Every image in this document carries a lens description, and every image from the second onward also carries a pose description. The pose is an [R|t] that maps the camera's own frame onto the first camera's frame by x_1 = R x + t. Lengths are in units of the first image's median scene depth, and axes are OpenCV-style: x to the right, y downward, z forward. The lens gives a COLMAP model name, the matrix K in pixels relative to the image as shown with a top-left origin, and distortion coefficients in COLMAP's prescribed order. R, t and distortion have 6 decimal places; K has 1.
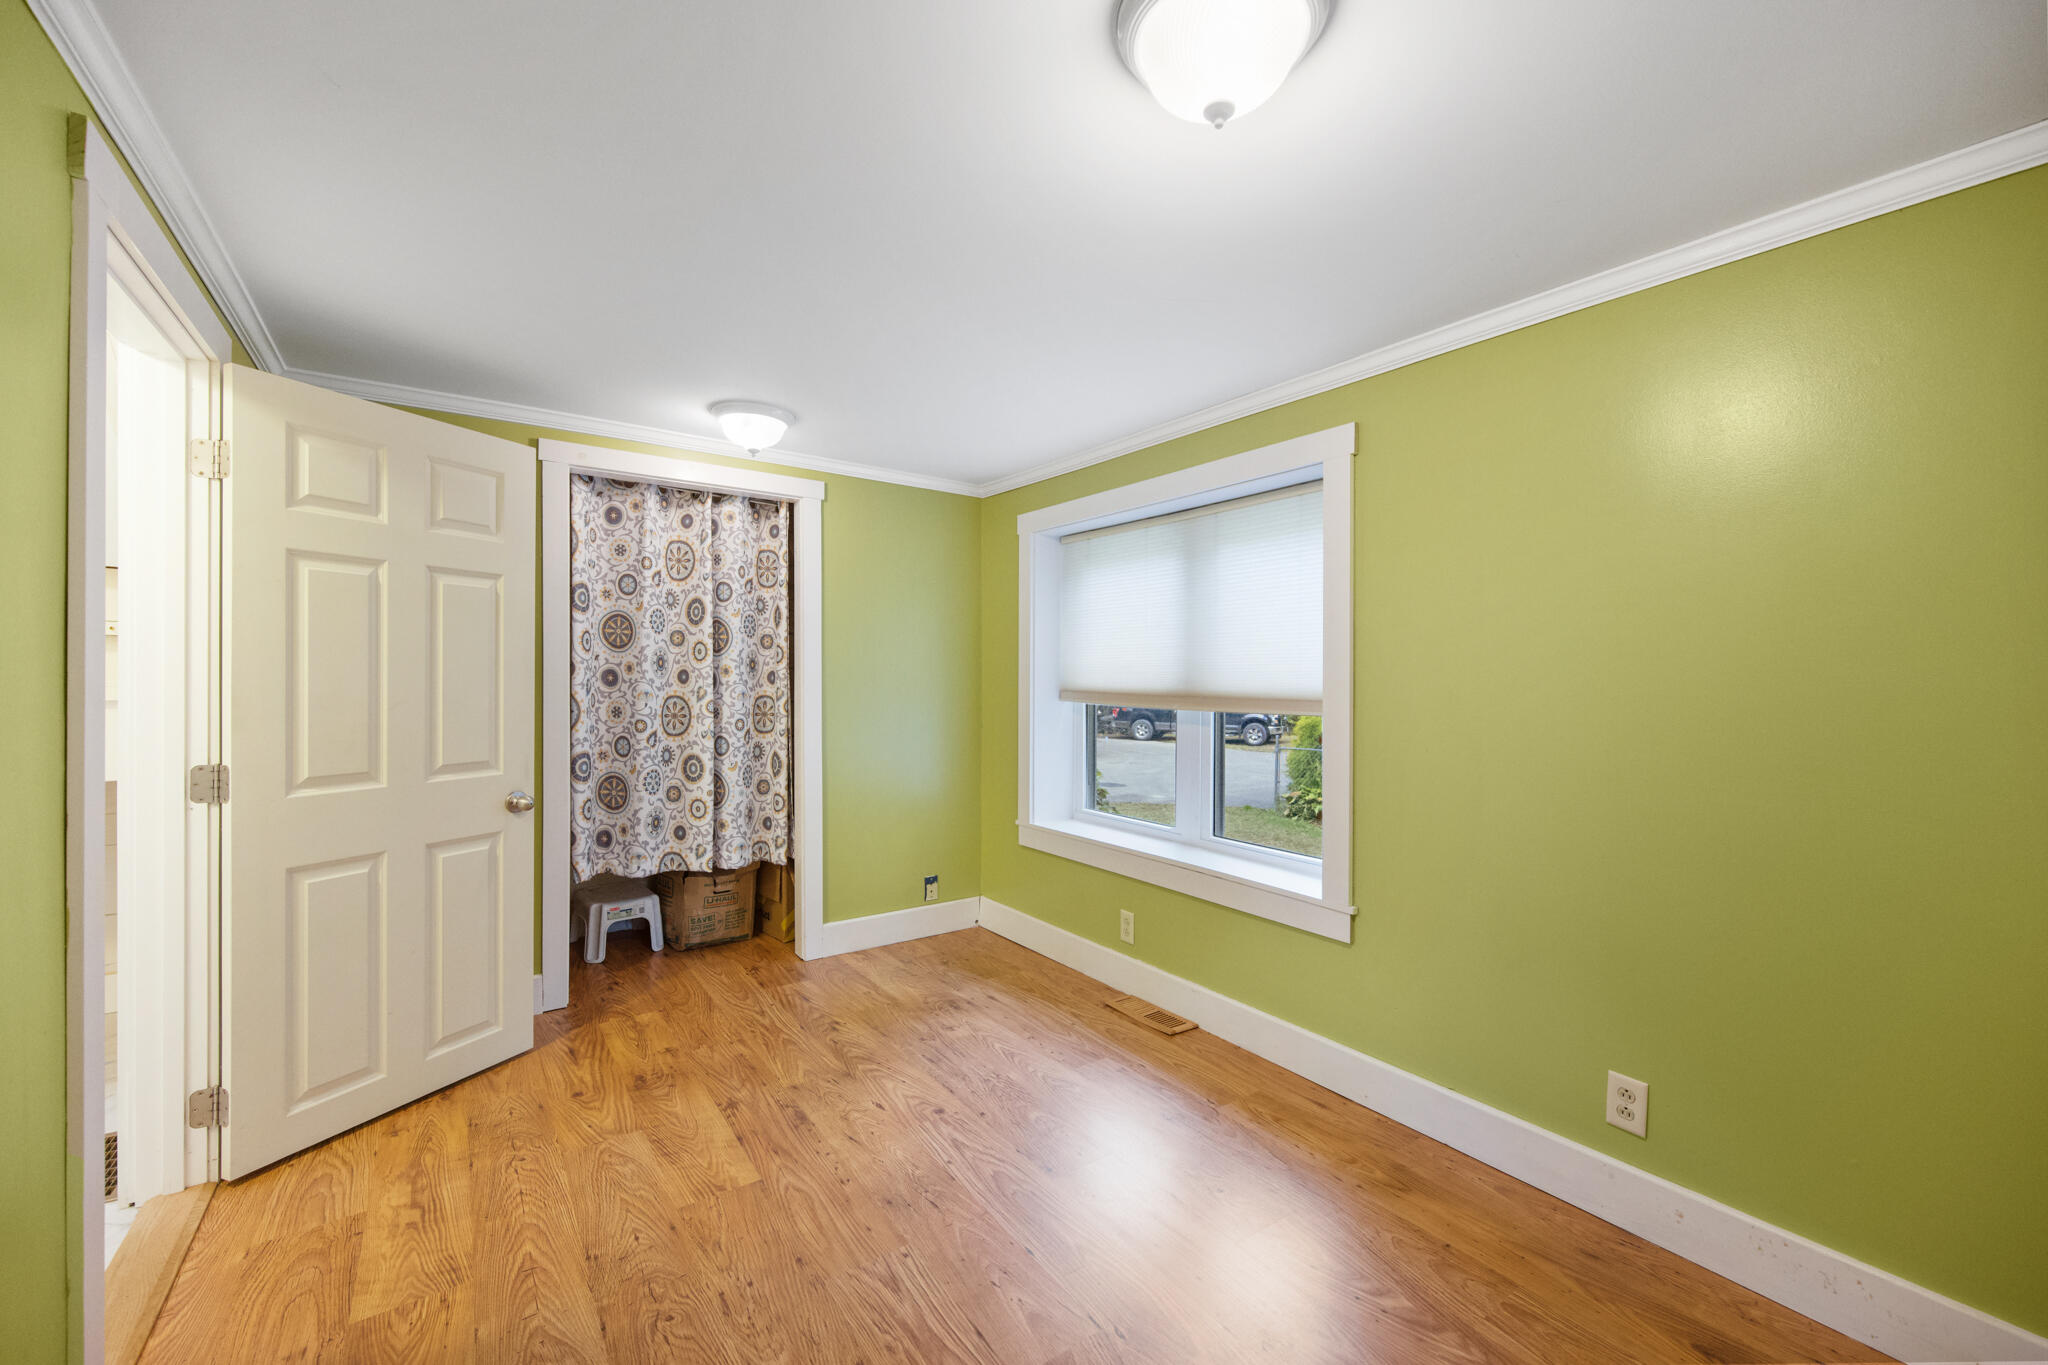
lens RADIAL K [[816.6, 0, 1024.0], [0, 816.6, 682.5], [0, 0, 1]] dist [0.001128, 0.000080]
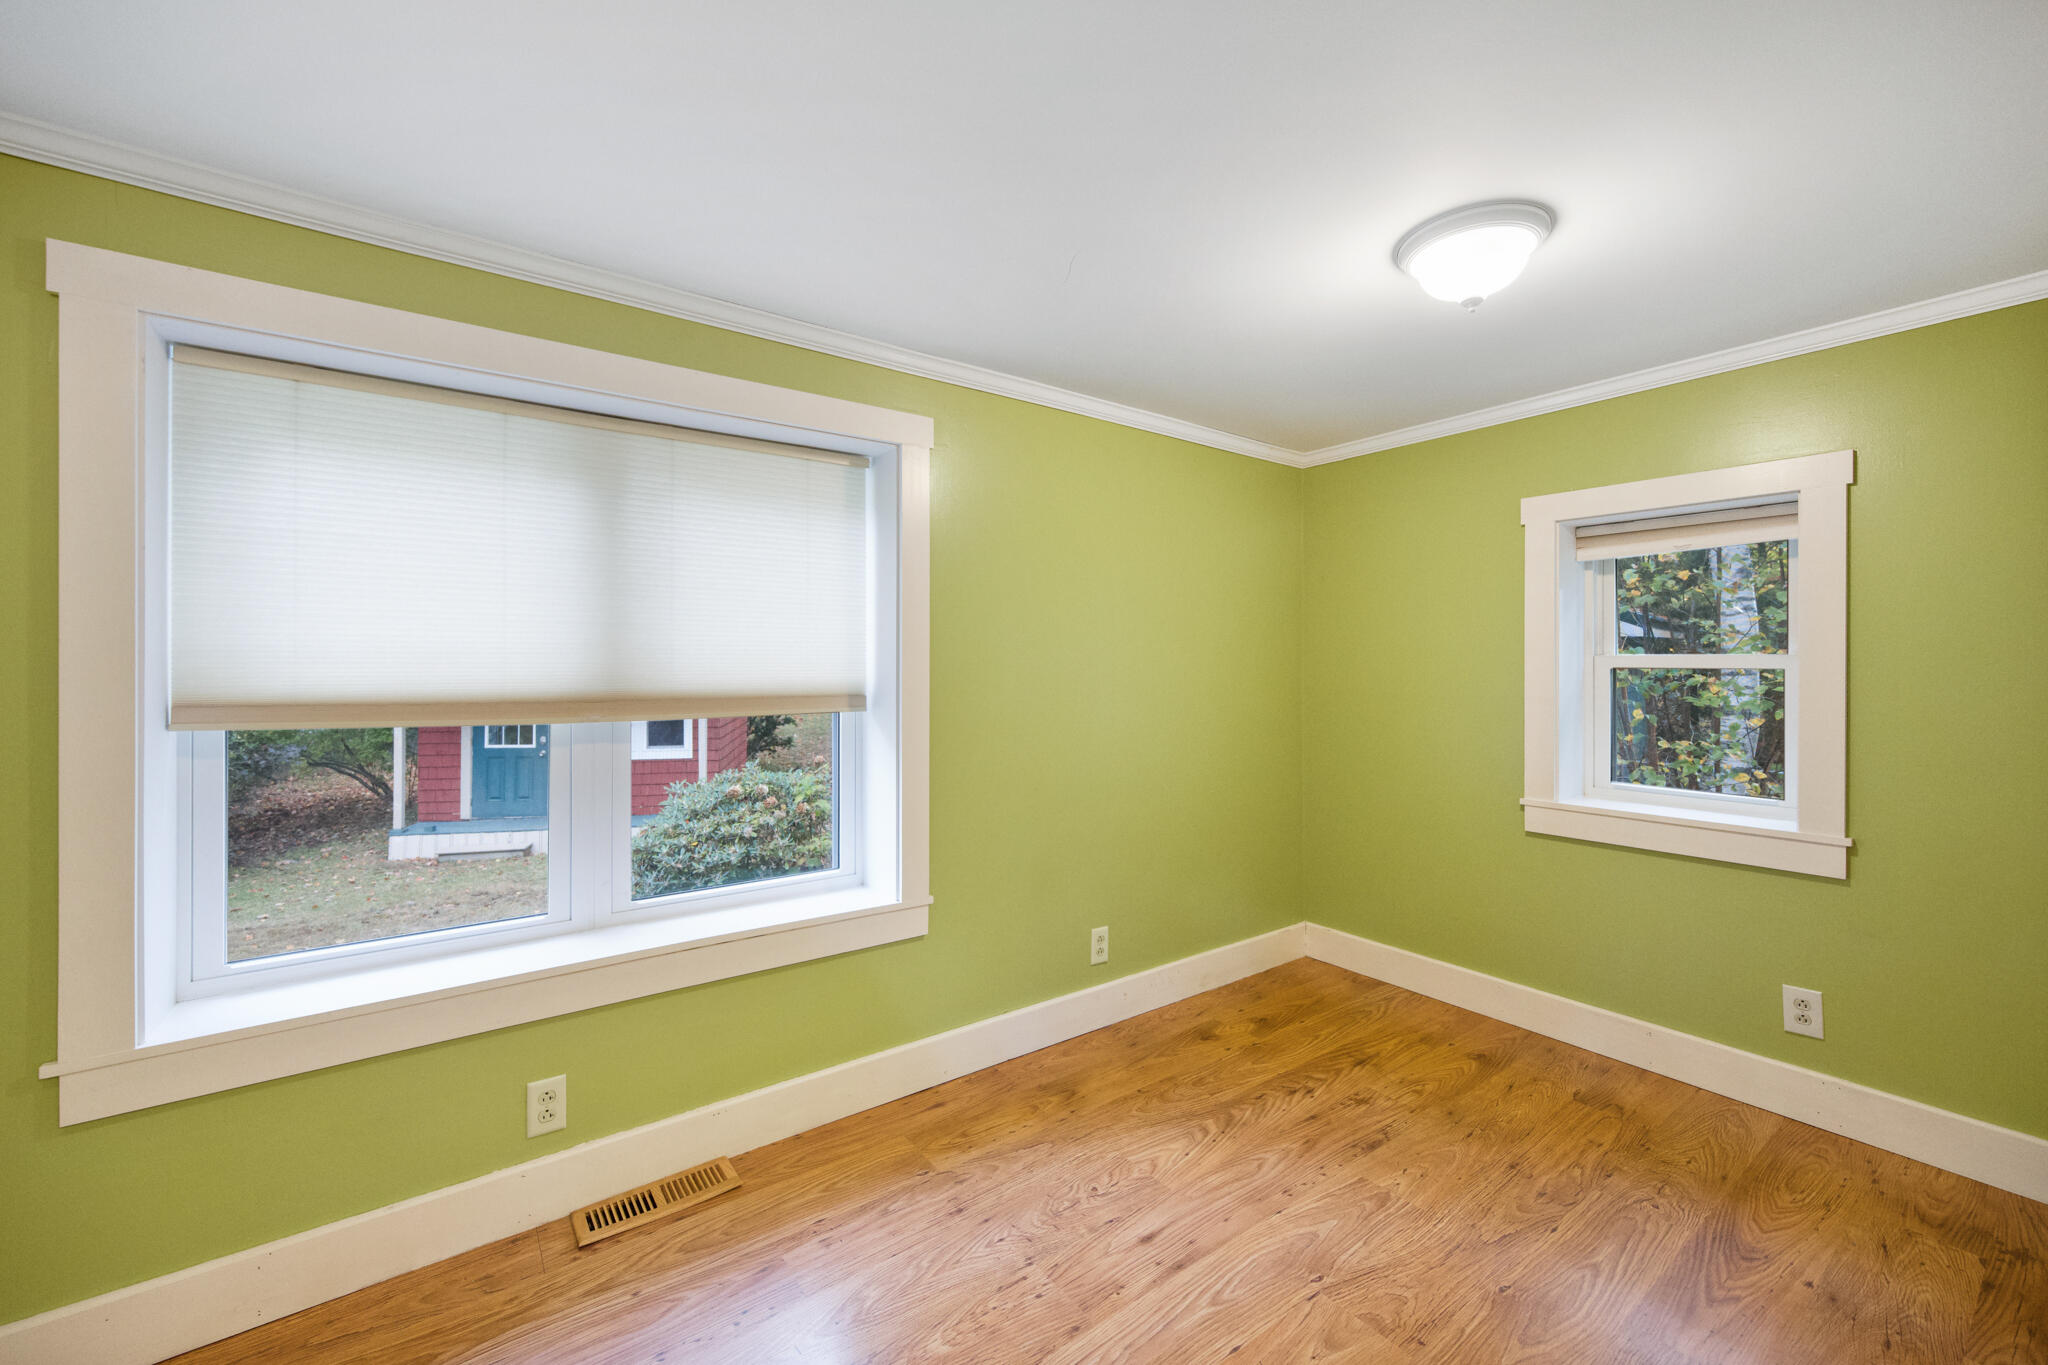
lens RADIAL K [[812.4, 0, 1027.5], [0, 812.4, 665.0], [0, 0, 1]] dist [0.000589, 0.000051]
pose [[-0.021303, 0.000341, 0.999773, -0.546982], [0.010577, 0.999944, -0.000116, -0.009135], [-0.999717, 0.010572, -0.021305, 0.808179]]
